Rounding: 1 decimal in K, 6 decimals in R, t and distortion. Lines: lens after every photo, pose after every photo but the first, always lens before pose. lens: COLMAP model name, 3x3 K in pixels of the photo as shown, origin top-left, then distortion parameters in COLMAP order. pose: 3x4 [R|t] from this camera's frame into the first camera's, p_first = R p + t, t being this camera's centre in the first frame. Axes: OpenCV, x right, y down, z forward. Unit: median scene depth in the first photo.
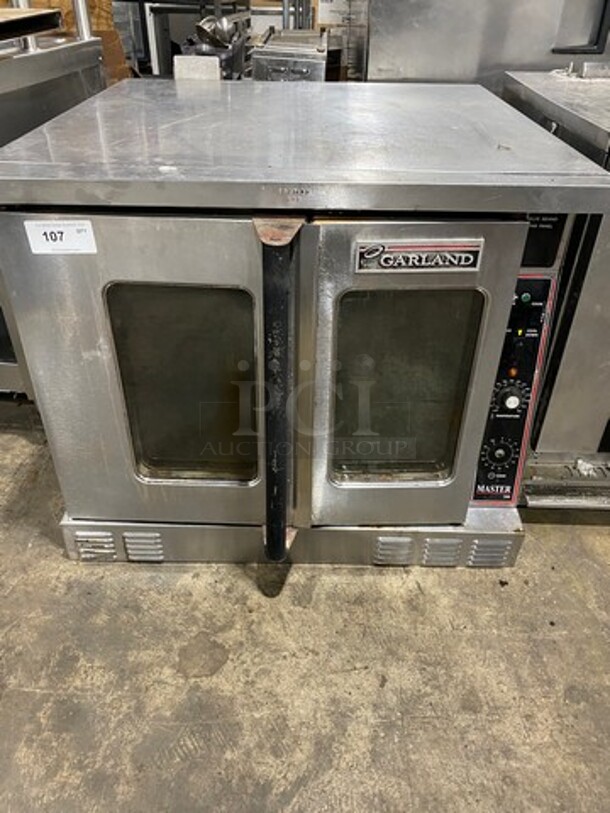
lens RADIAL K [[619.1, 0, 304.9], [0, 619.1, 403.8], [0, 0, 1]] dist [0.000536, 0.012927]
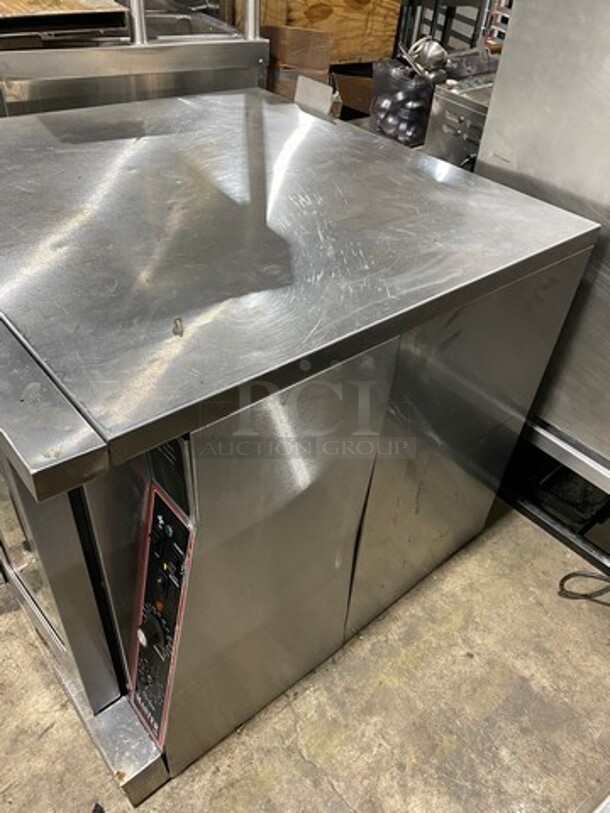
lens RADIAL K [[619.1, 0, 308.7], [0, 619.1, 412.8], [0, 0, 1]] dist [0.000536, 0.012927]
pose [[0.659215, 0.511527, -0.551158, 0.673967], [-0.479477, 0.850573, 0.215932, -0.442733], [0.579256, 0.121922, 0.805976, 0.451238]]
